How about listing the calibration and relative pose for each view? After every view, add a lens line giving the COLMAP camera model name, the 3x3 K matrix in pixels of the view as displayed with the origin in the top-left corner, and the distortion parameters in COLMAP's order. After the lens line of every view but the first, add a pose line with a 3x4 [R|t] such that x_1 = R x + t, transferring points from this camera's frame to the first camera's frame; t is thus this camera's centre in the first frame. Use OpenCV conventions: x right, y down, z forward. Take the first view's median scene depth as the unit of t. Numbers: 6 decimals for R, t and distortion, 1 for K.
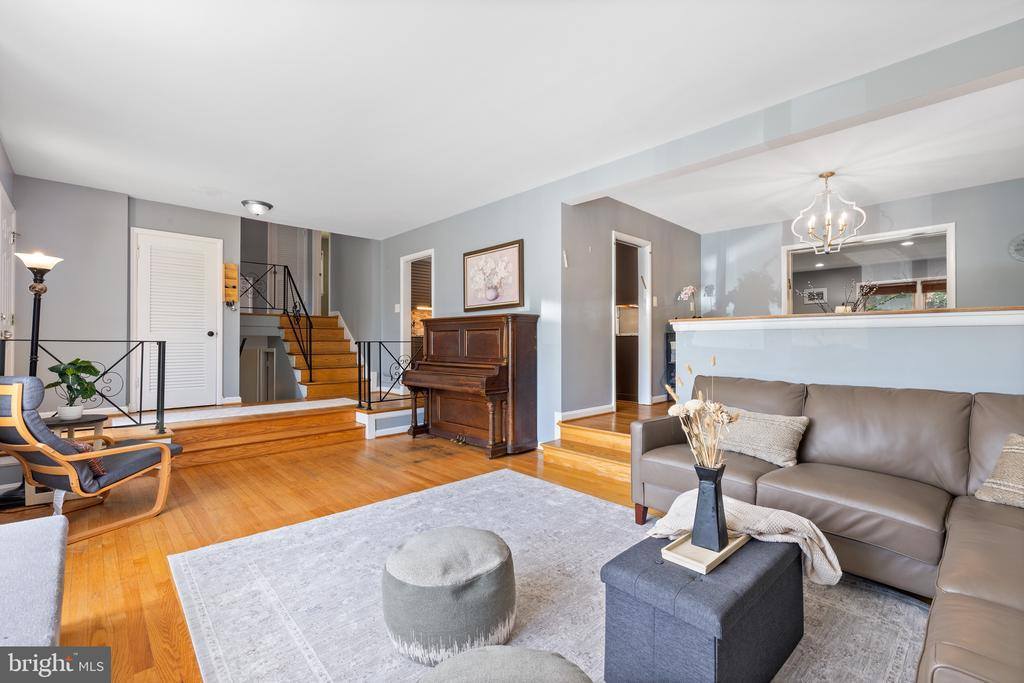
lens RADIAL K [[435.4, 0, 511.0], [0, 435.4, 335.4], [0, 0, 1]] dist [0.002723, -0.000240]
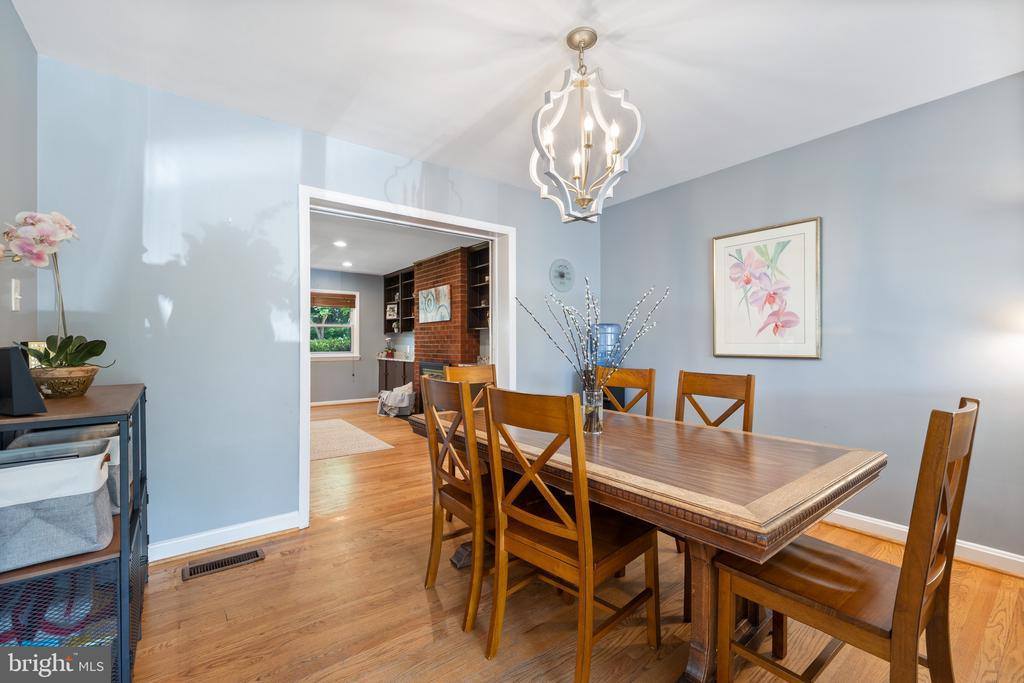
lens RADIAL K [[435.4, 0, 513.7], [0, 435.4, 342.6], [0, 0, 1]] dist [0.002723, -0.000240]
pose [[0.111383, 0.001807, 0.993776, 0.202630], [-0.013677, 0.999906, -0.000285, -0.045426], [-0.993683, -0.013560, 0.111397, 0.723774]]
